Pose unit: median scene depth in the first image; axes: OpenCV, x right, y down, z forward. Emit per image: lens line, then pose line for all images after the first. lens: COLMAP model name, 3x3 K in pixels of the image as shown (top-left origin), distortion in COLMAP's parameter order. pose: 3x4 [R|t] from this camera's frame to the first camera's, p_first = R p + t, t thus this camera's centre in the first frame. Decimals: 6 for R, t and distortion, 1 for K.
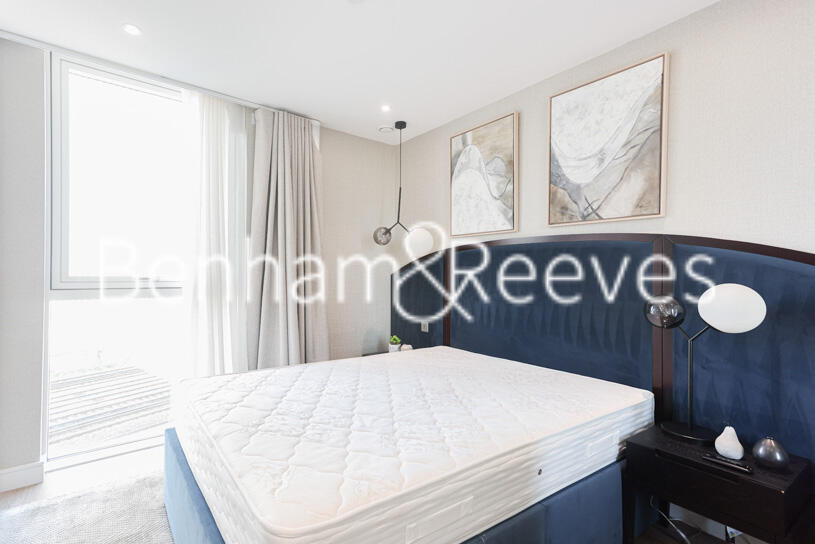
lens RADIAL K [[395.2, 0, 381.0], [0, 395.2, 278.0], [0, 0, 1]] dist [0.014195, 0.000454]
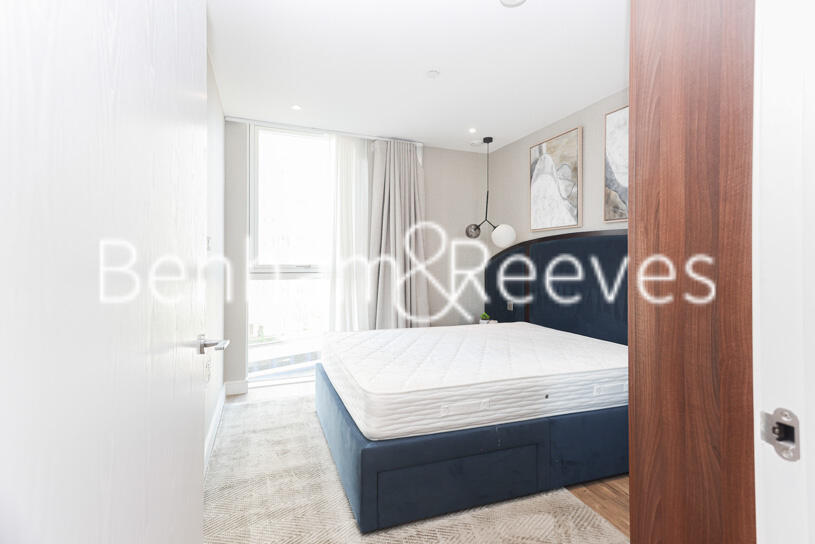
lens RADIAL K [[376.4, 0, 405.0], [0, 376.4, 272.0], [0, 0, 1]] dist [0.027939, 0.001255]
pose [[0.968407, 0.004461, -0.249337, 0.110844], [0.000411, 0.999810, 0.019484, -0.002652], [0.249377, -0.018971, 0.968221, -0.233600]]
